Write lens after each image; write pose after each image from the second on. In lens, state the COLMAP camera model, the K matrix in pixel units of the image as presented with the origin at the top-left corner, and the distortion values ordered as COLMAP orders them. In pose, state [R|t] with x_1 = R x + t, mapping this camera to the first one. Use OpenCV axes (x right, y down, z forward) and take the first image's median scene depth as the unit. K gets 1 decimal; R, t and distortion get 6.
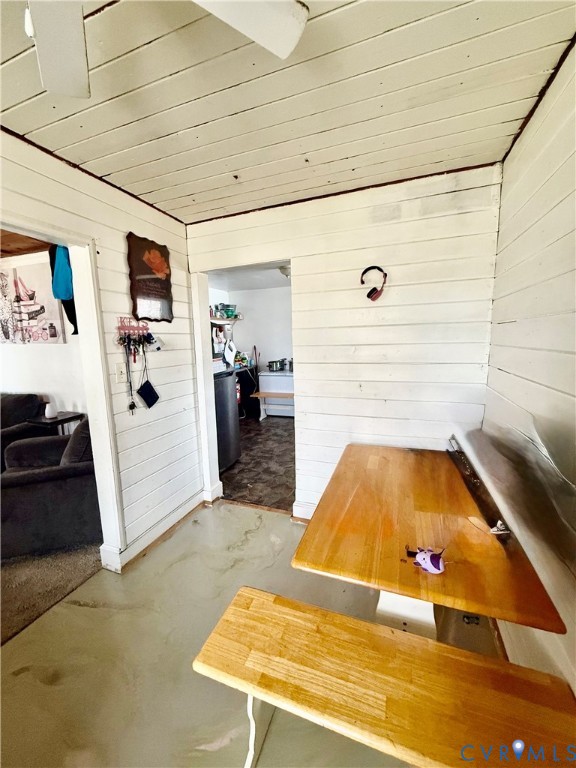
lens RADIAL K [[306.2, 0, 287.5], [0, 306.2, 381.6], [0, 0, 1]] dist [-0.000002, 0.000072]
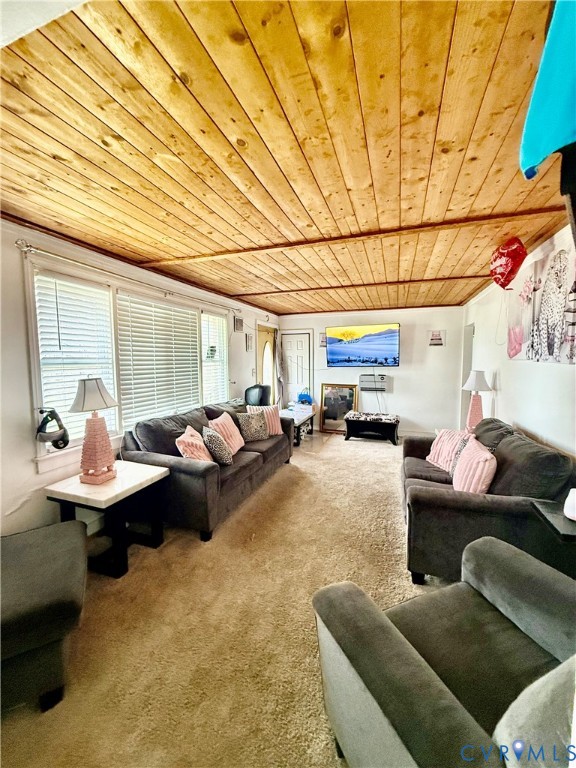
lens RADIAL K [[306.2, 0, 289.0], [0, 306.2, 382.0], [0, 0, 1]] dist [-0.000002, 0.000072]
pose [[0.023847, 0.100121, -0.994689, -0.293234], [-0.141571, 0.985284, 0.095780, -0.069189], [0.989641, 0.138535, 0.037670, 0.454594]]
